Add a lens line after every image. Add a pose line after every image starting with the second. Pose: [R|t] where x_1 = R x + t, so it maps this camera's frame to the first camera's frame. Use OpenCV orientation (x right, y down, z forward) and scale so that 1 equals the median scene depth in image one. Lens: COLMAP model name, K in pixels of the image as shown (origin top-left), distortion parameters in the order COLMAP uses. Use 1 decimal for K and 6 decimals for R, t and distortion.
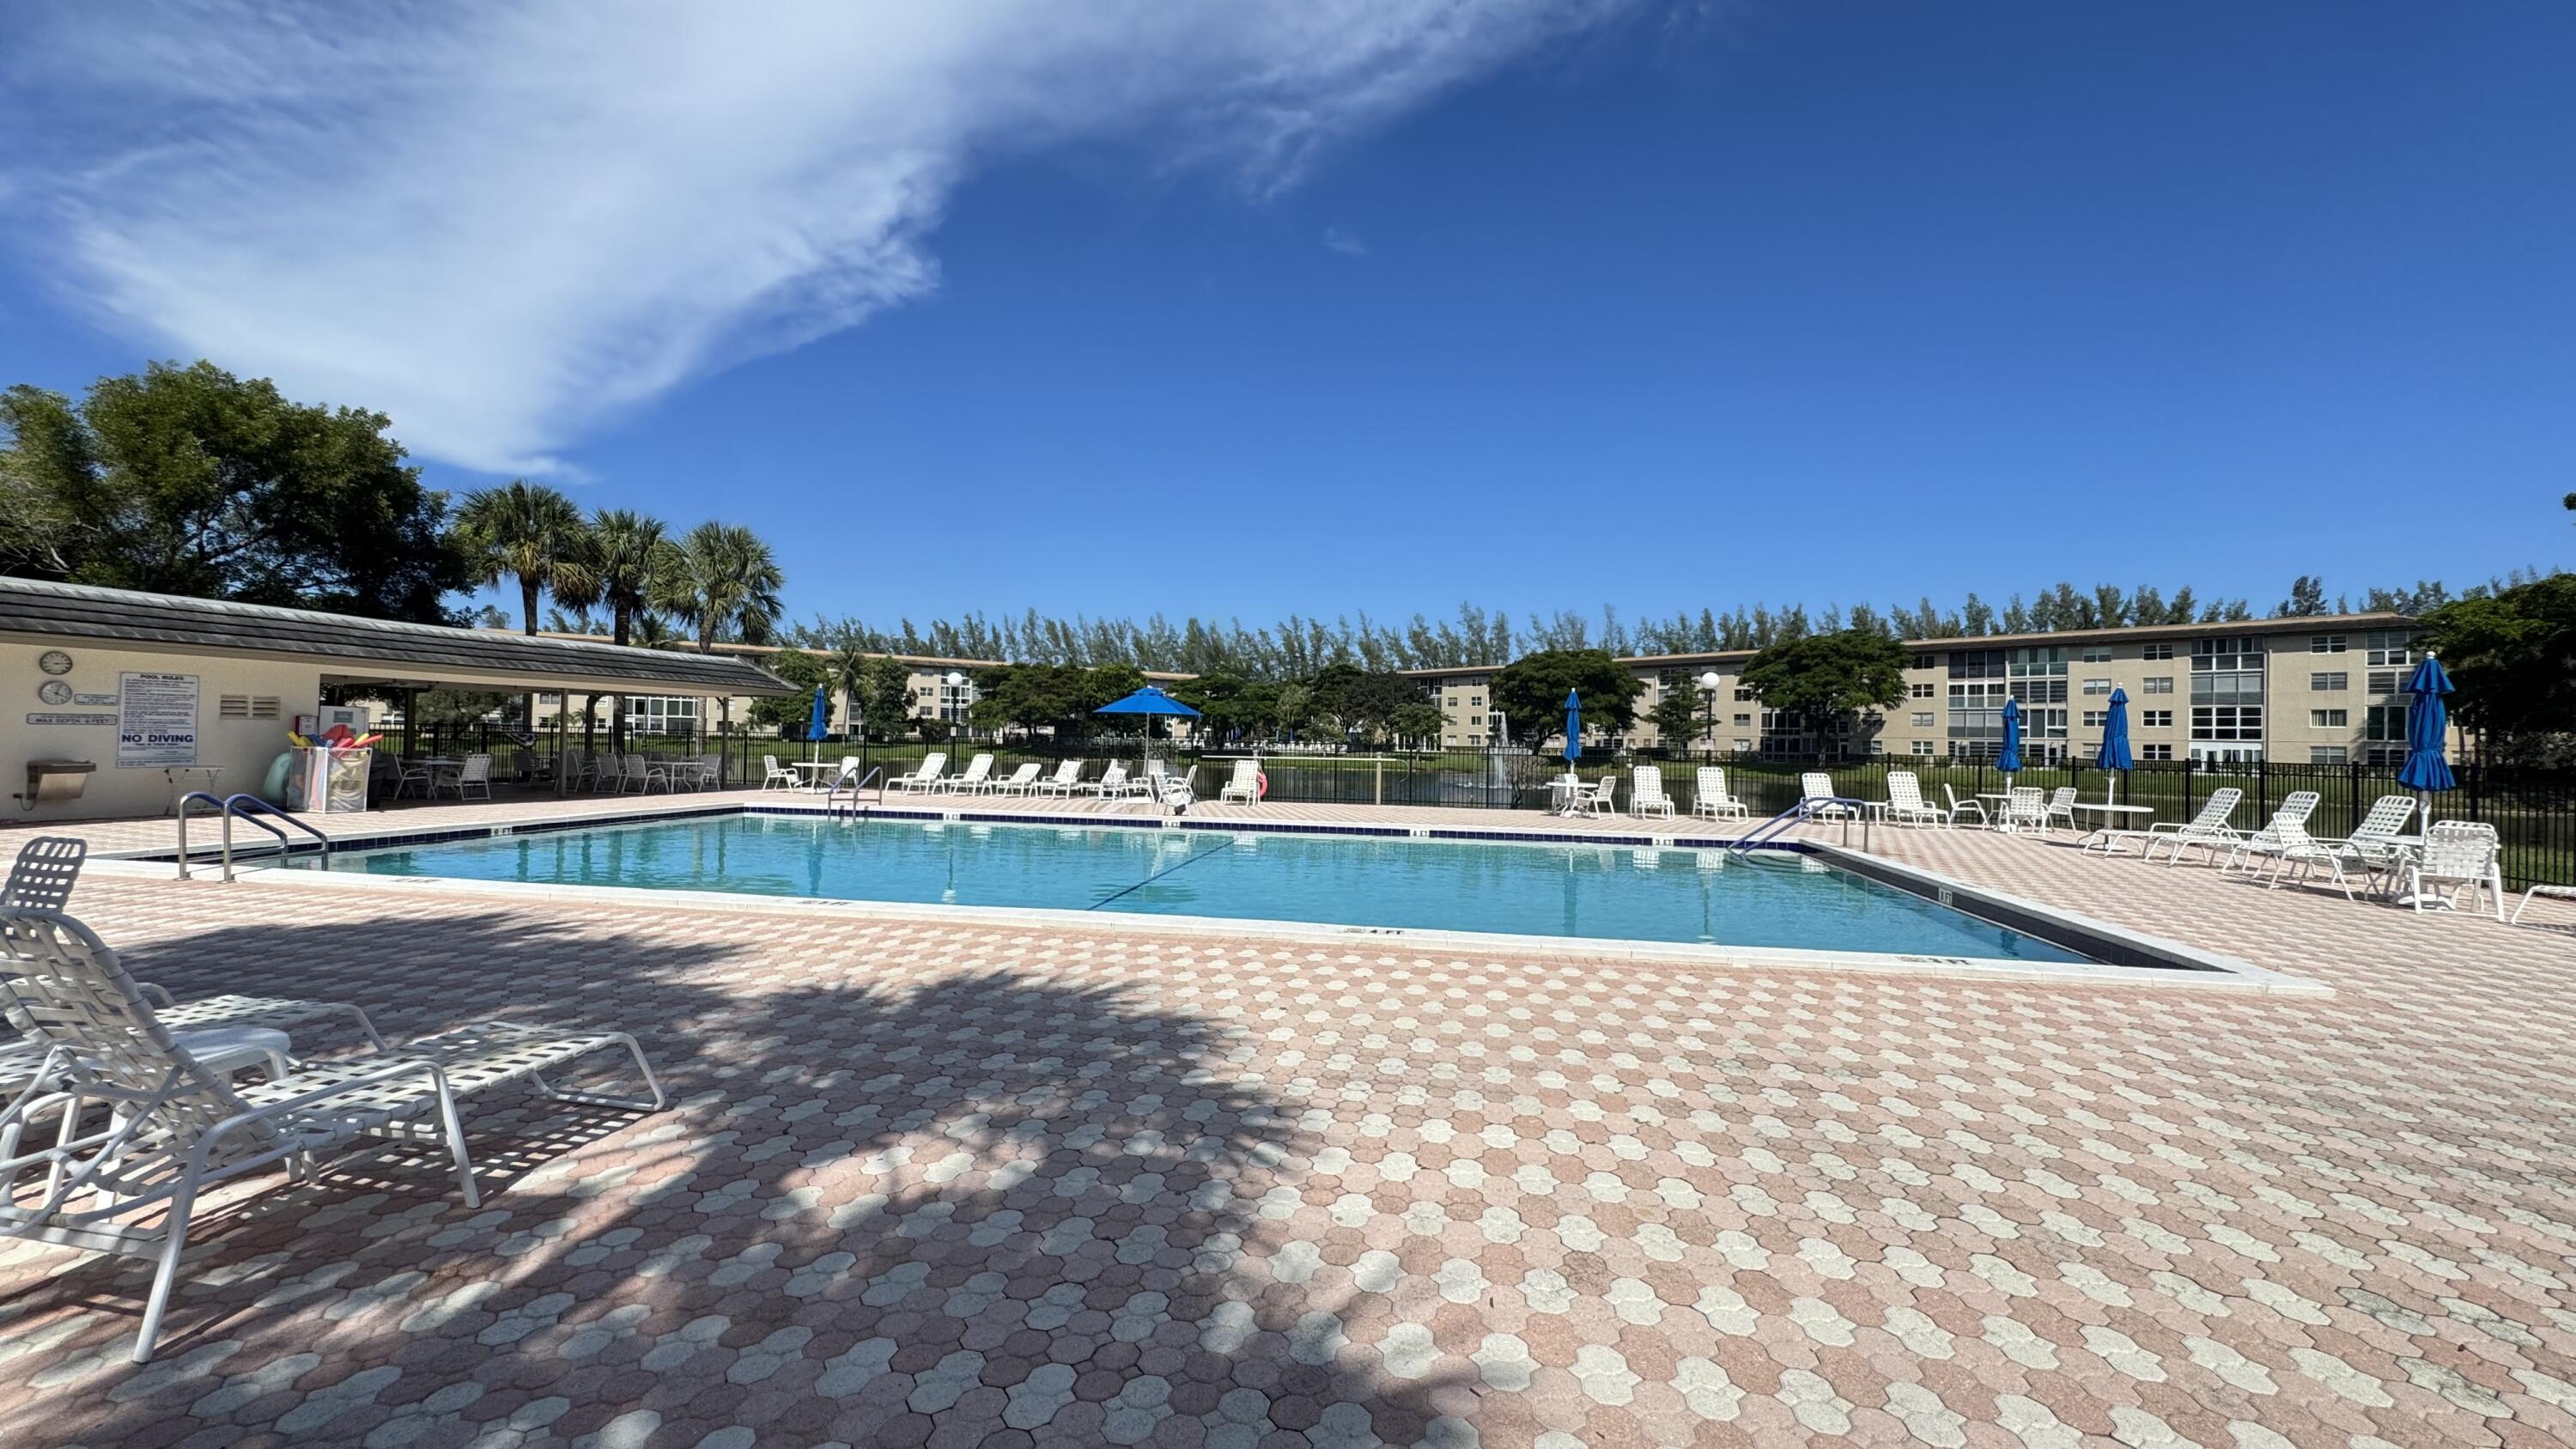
lens RADIAL K [[1031.1, 0, 1294.8], [0, 1031.1, 733.7], [0, 0, 1]] dist [0.000837, 0.000156]
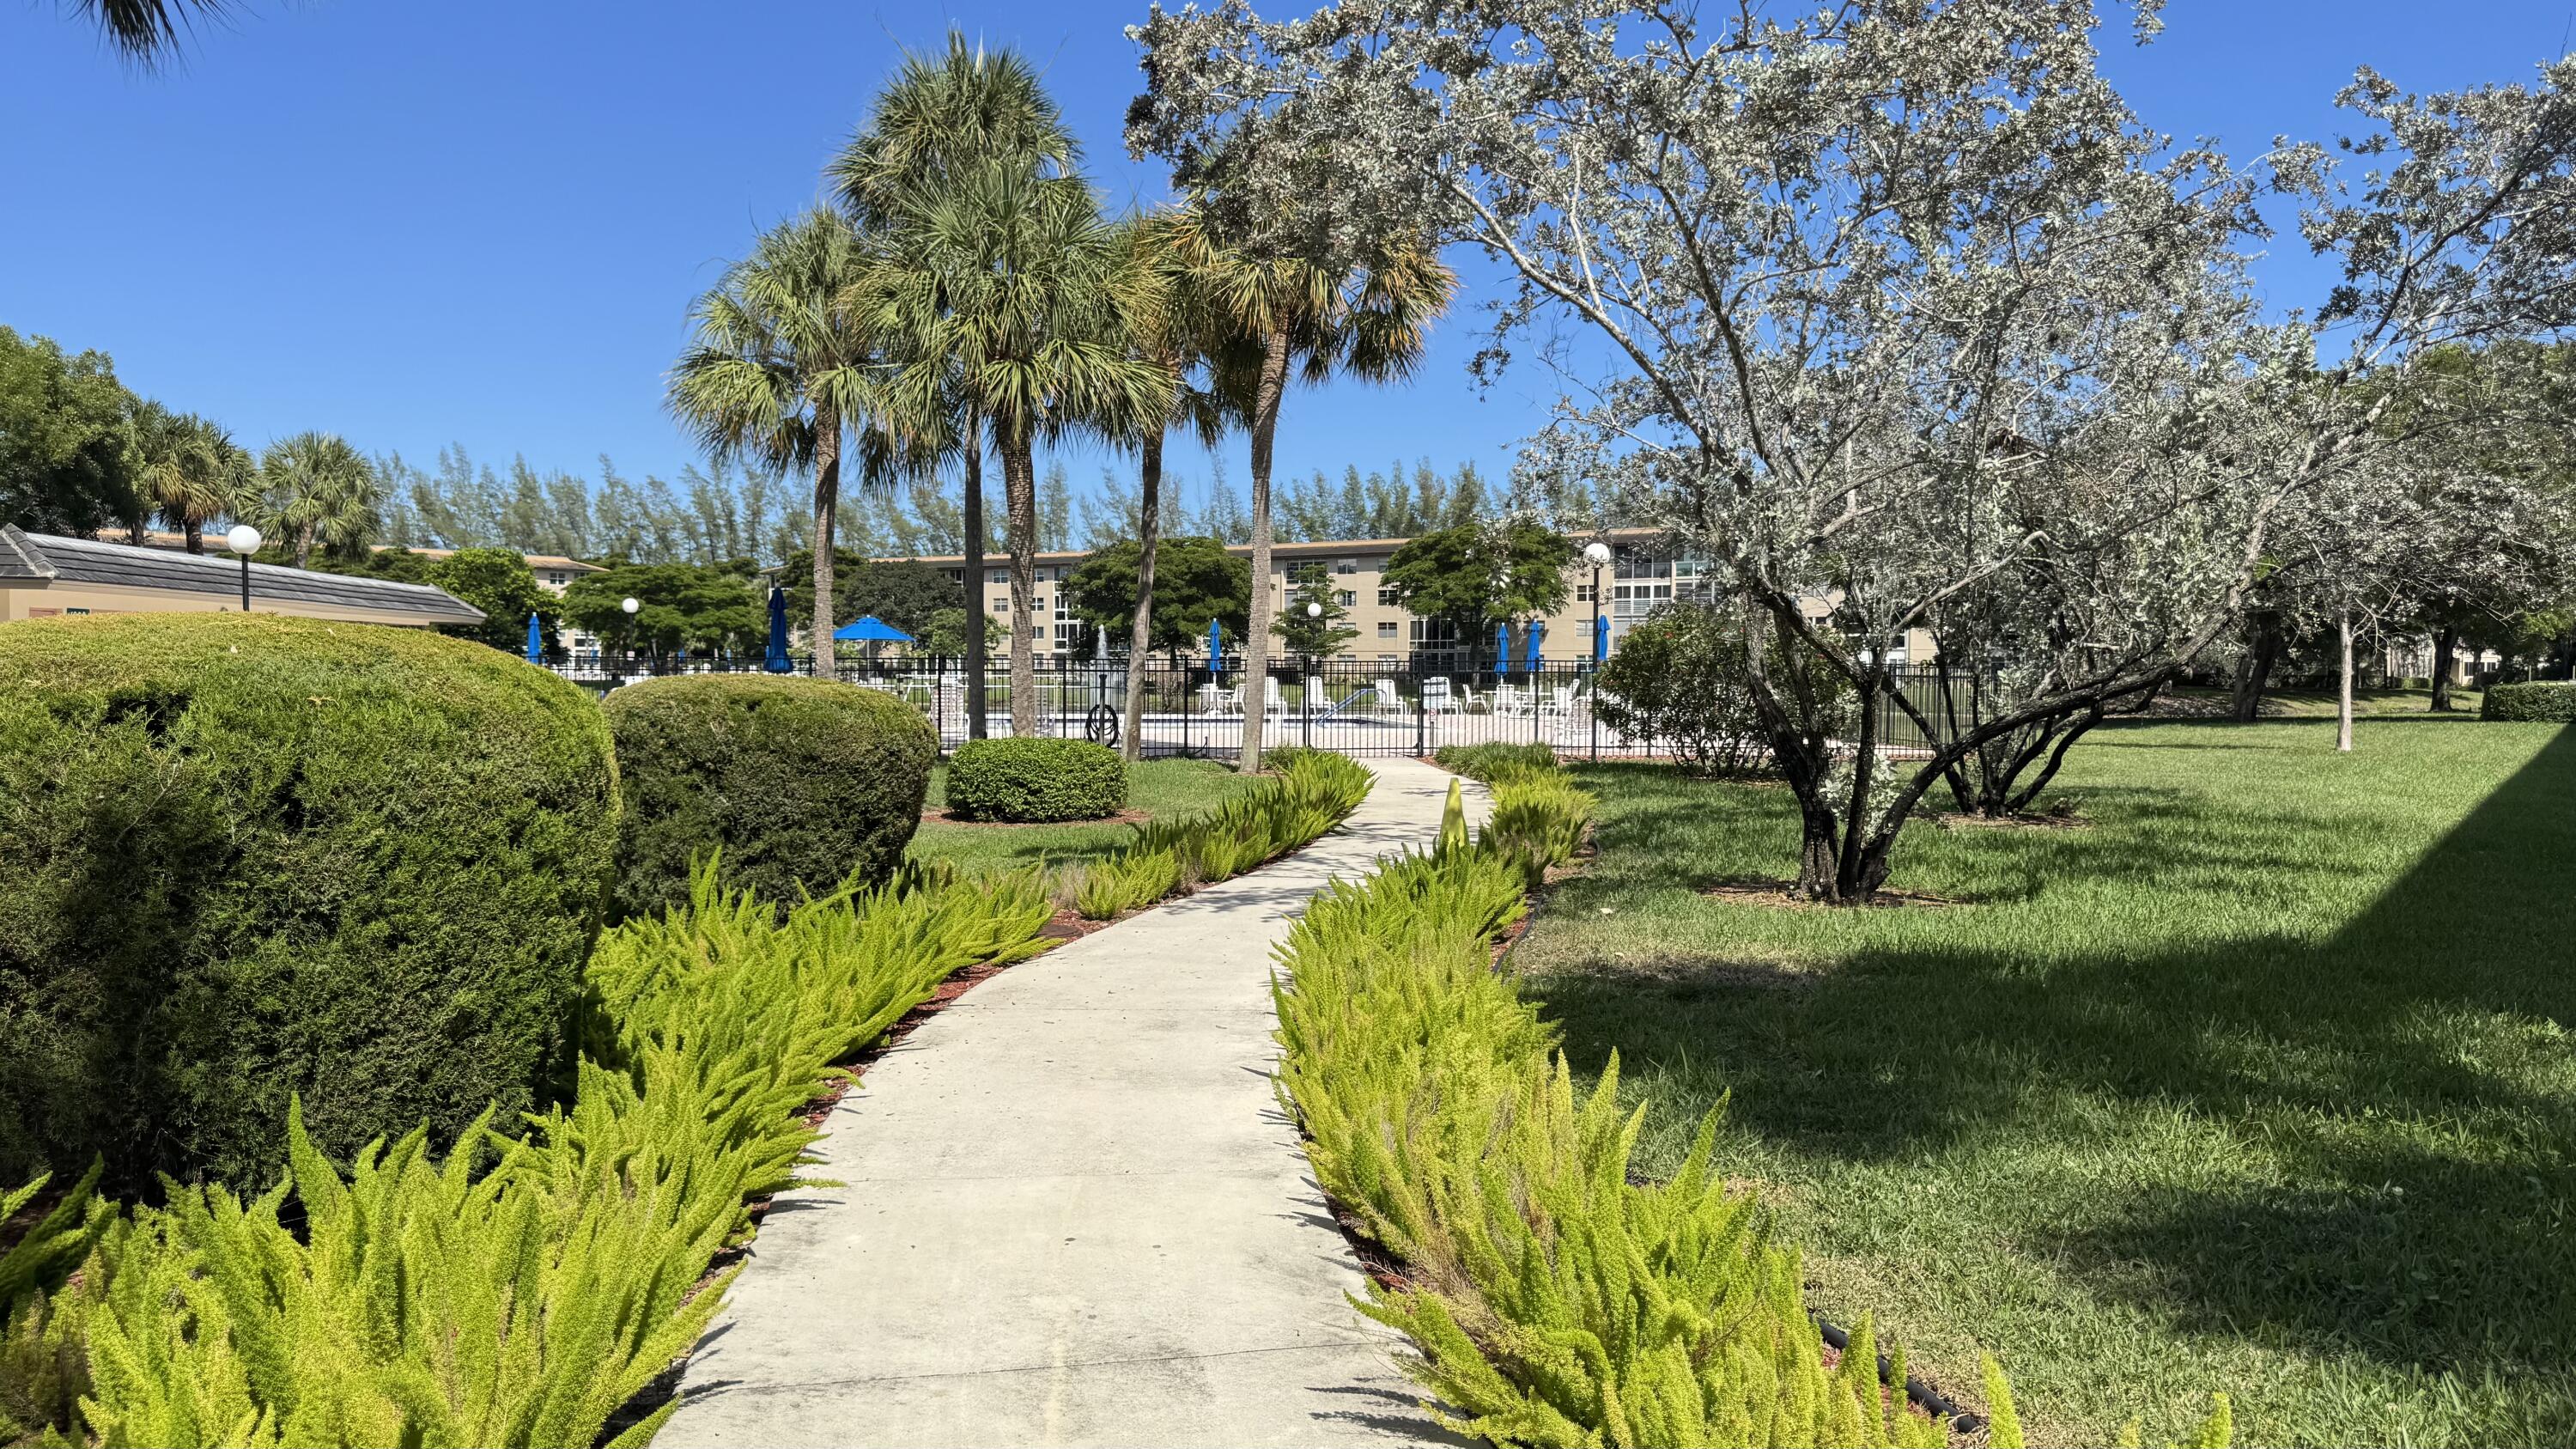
lens RADIAL K [[1818.0, 0, 1288.0], [0, 1818.0, 724.5], [0, 0, 1]] dist [0.194840, 0.000114]
pose [[0.943598, -0.024983, 0.330151, -0.088375], [0.011445, 0.999014, 0.042888, -0.001909], [-0.330897, -0.036690, 0.942953, -0.263336]]
